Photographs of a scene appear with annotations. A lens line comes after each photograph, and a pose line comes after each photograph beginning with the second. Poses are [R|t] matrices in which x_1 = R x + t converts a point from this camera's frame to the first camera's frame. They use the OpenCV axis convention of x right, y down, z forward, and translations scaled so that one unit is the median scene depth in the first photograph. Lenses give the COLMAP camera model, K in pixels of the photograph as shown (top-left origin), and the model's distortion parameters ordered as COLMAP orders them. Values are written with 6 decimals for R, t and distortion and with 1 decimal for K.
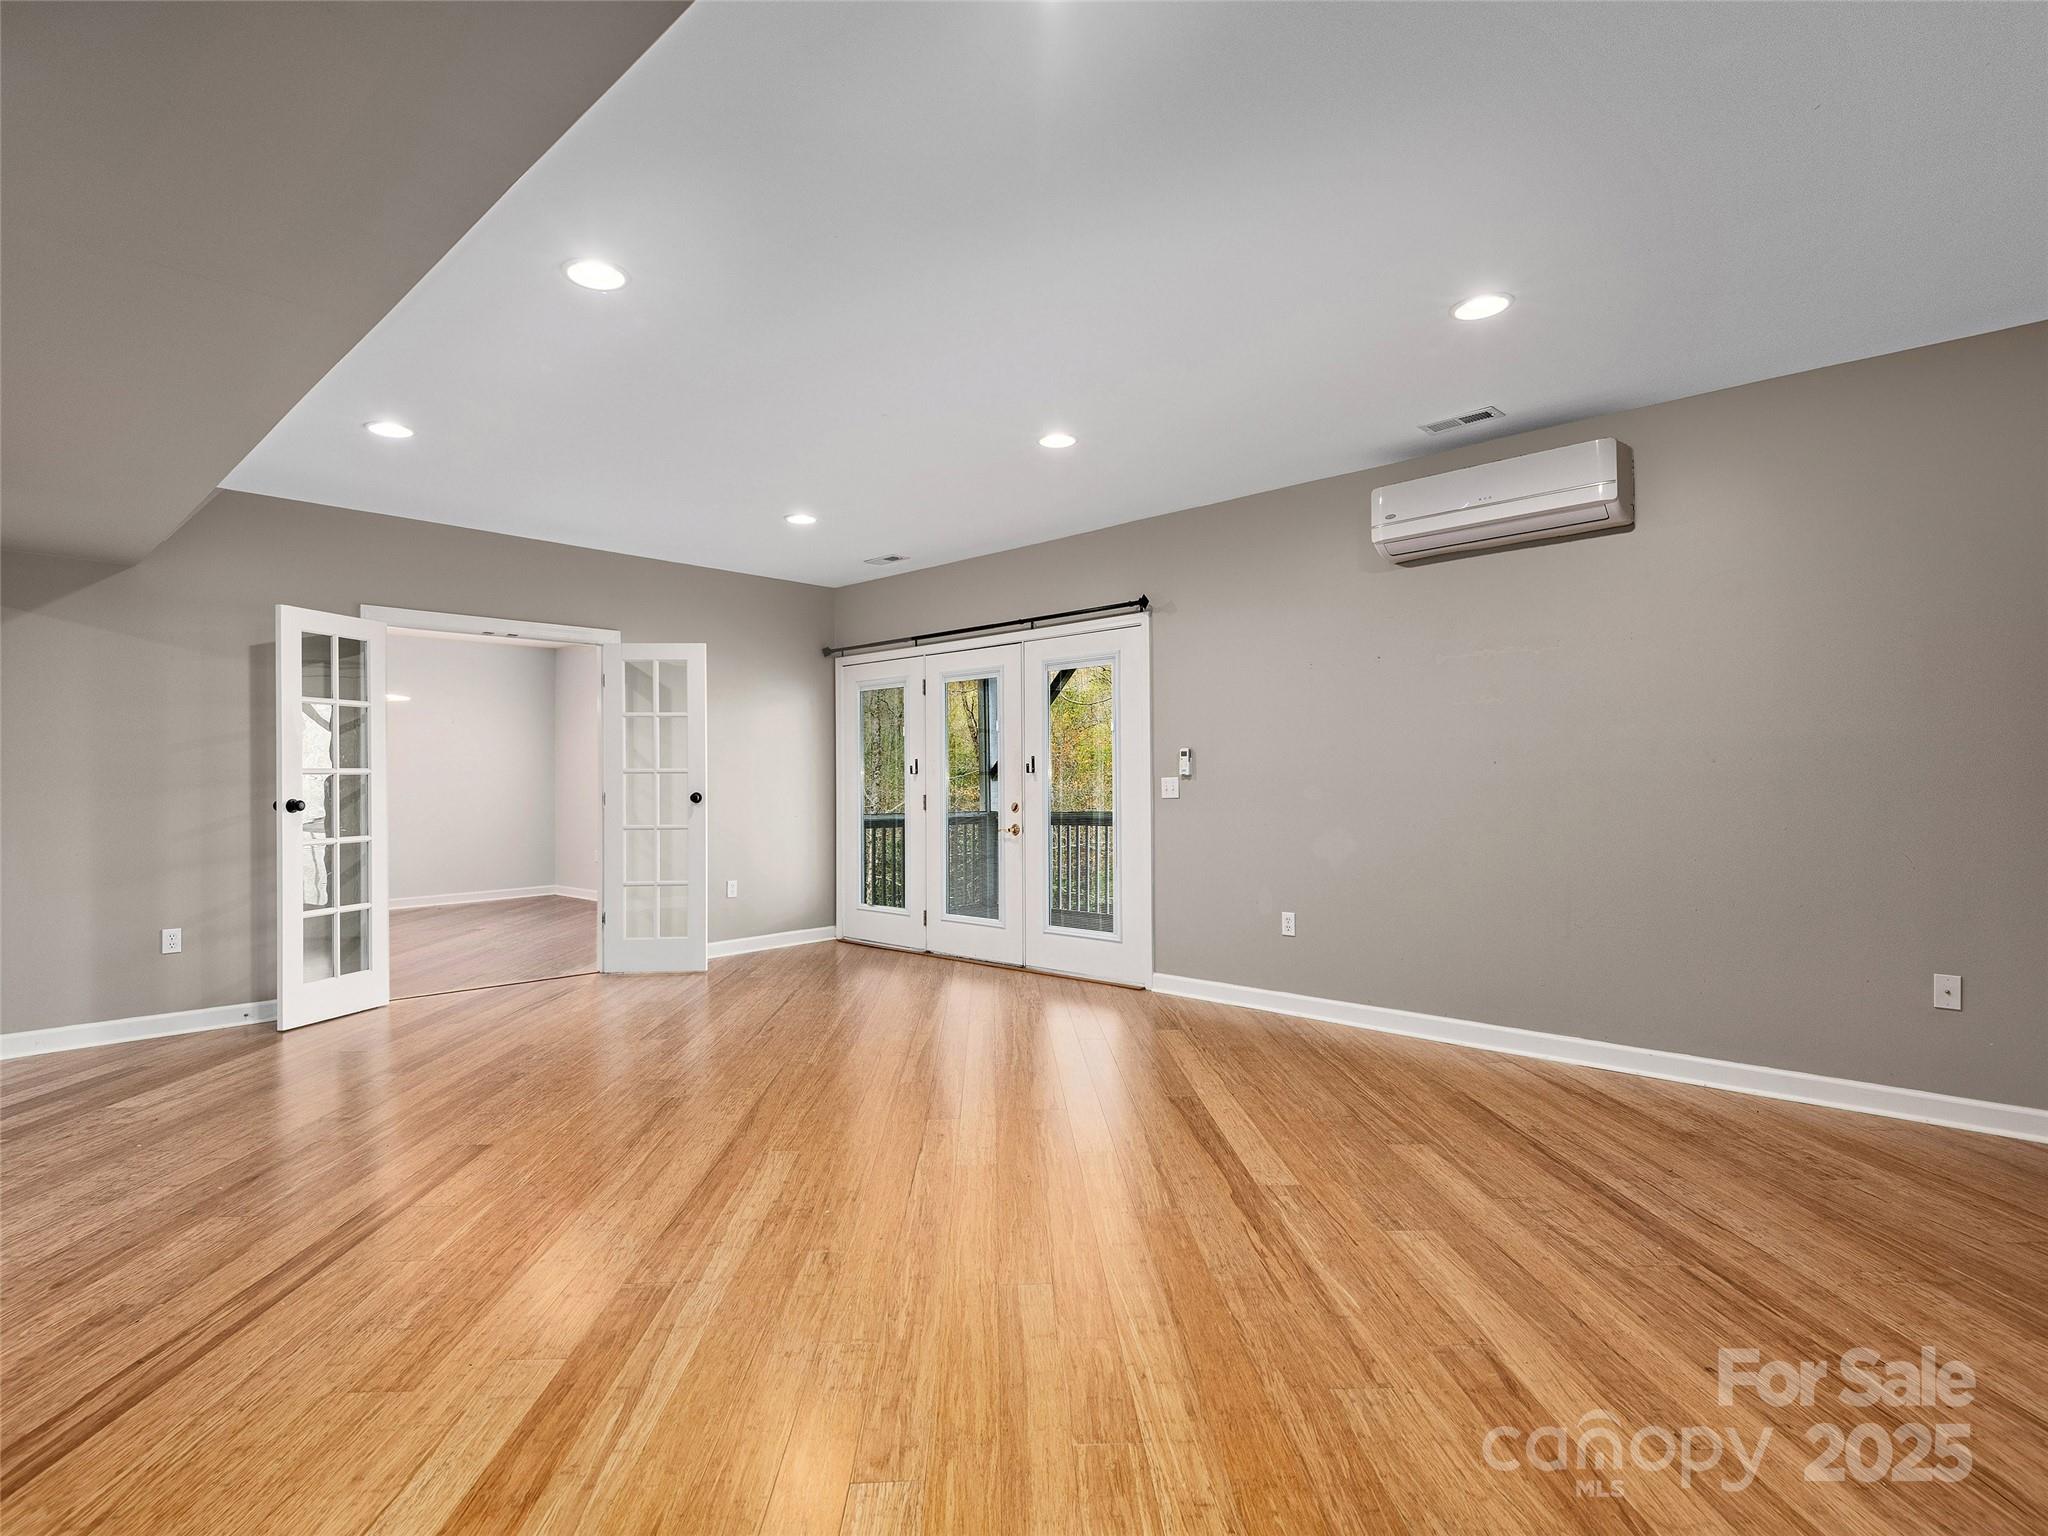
lens RADIAL K [[1031.5, 0, 1027.5], [0, 1031.5, 770.1], [0, 0, 1]] dist [0.043961, 0.000511]
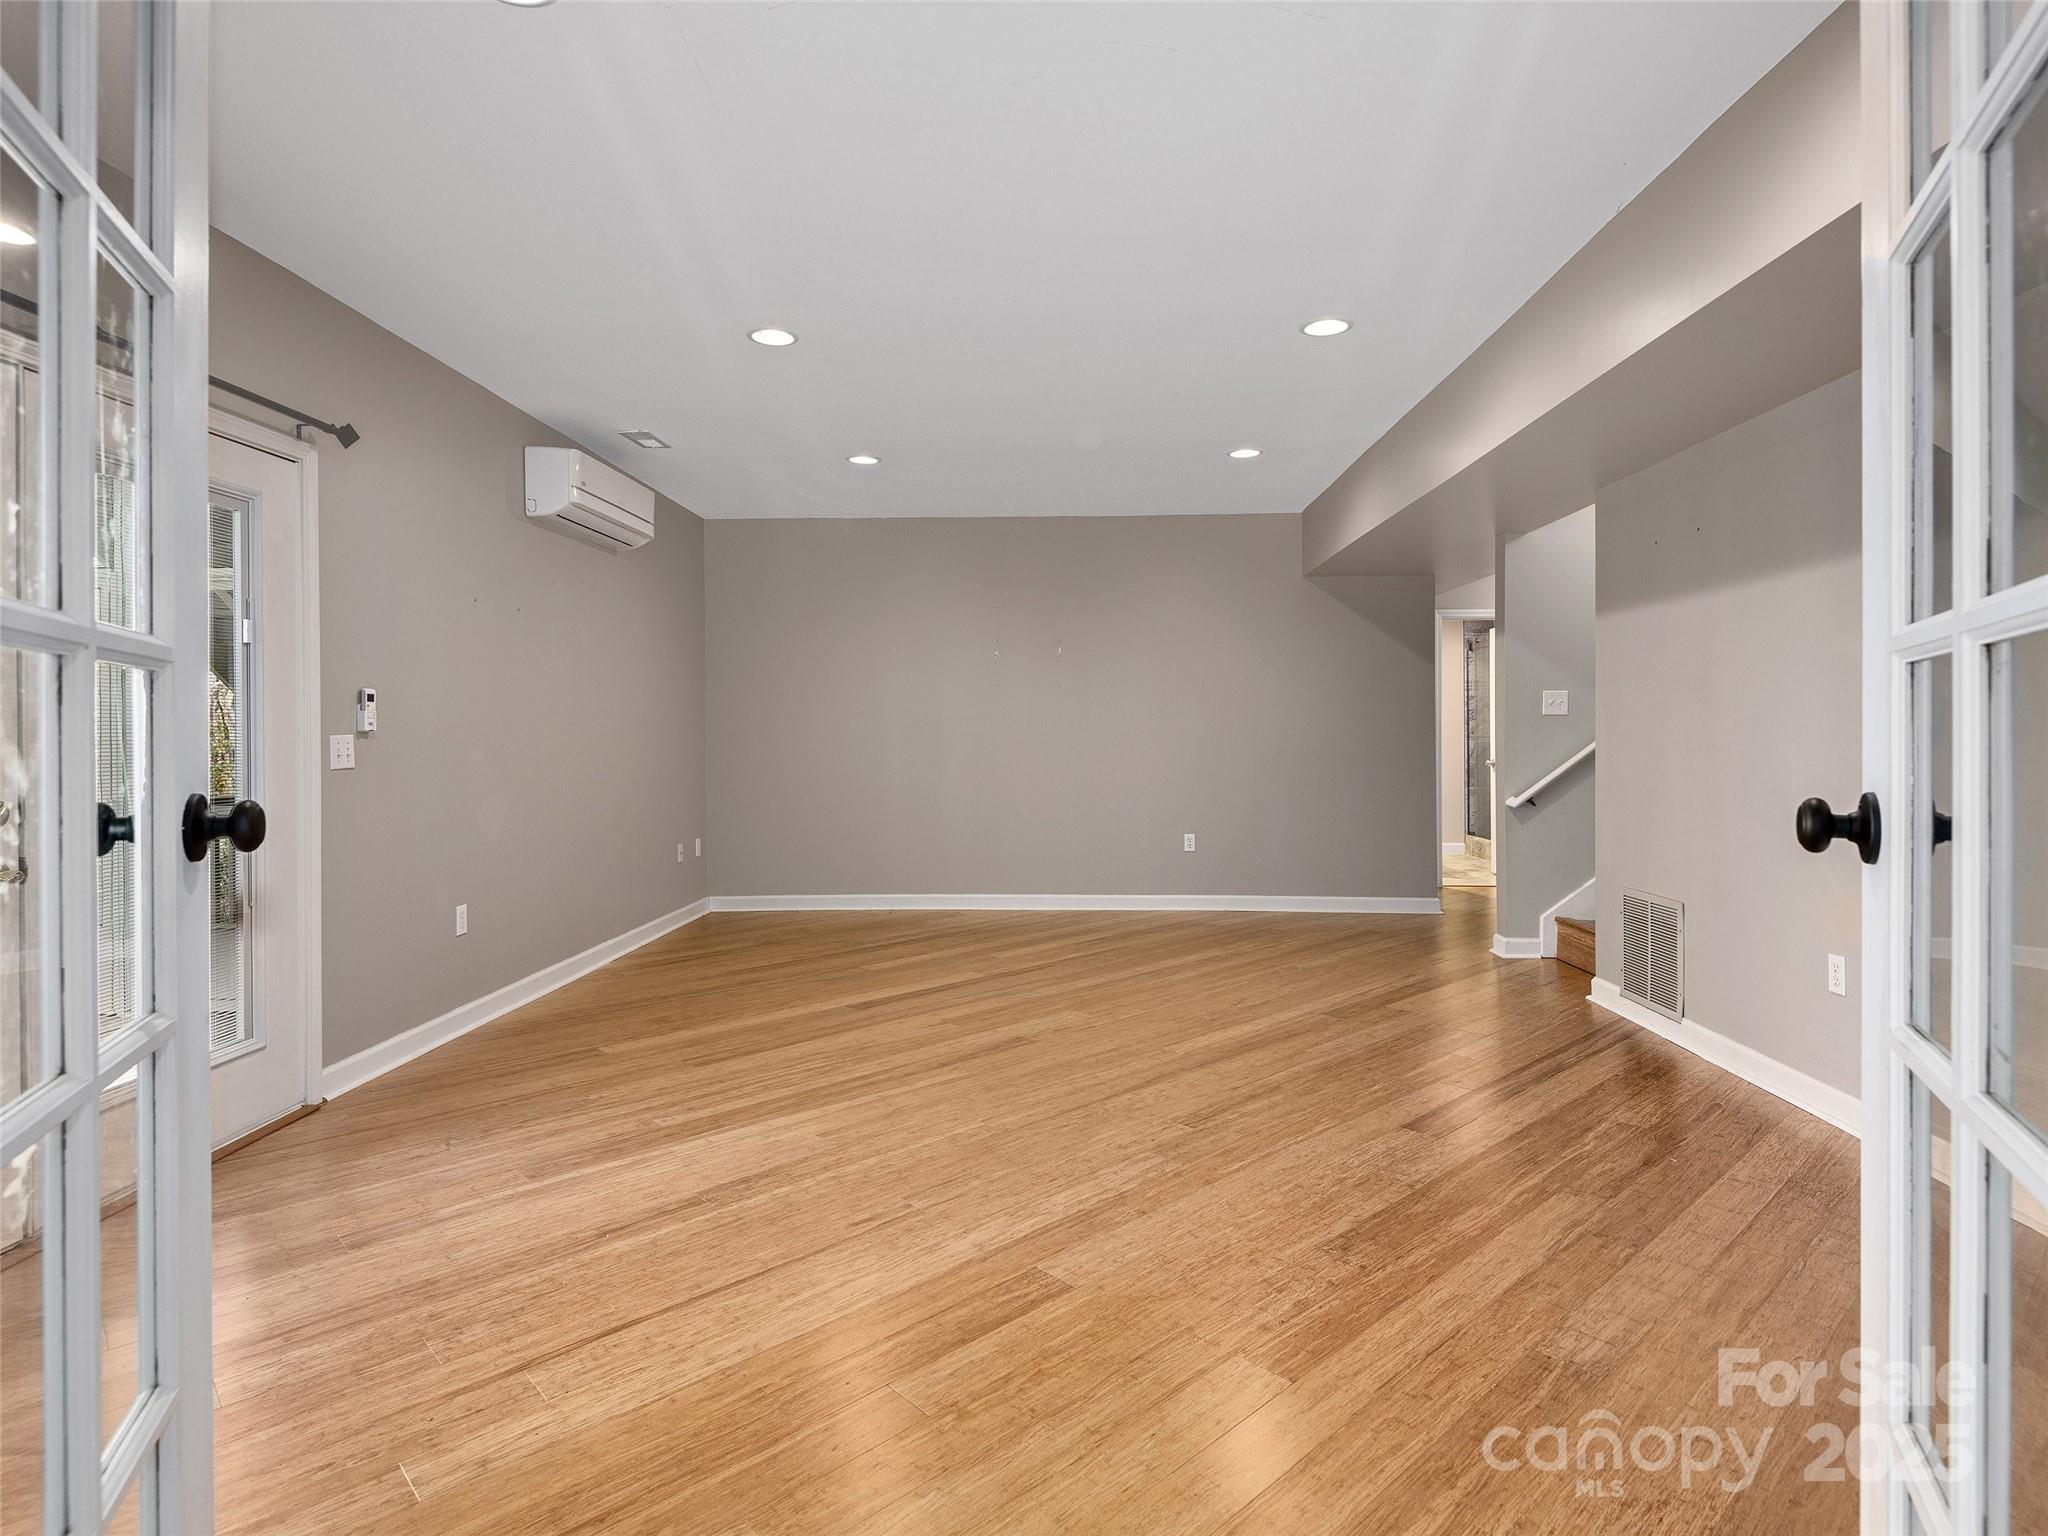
lens RADIAL K [[1031.5, 0, 1026.1], [0, 1031.5, 752.3], [0, 0, 1]] dist [0.043961, 0.000511]
pose [[-0.642717, -0.001670, 0.766102, -1.017991], [0.005026, 0.999967, 0.006396, 0.026083], [-0.766087, 0.007961, -0.642688, 1.872108]]
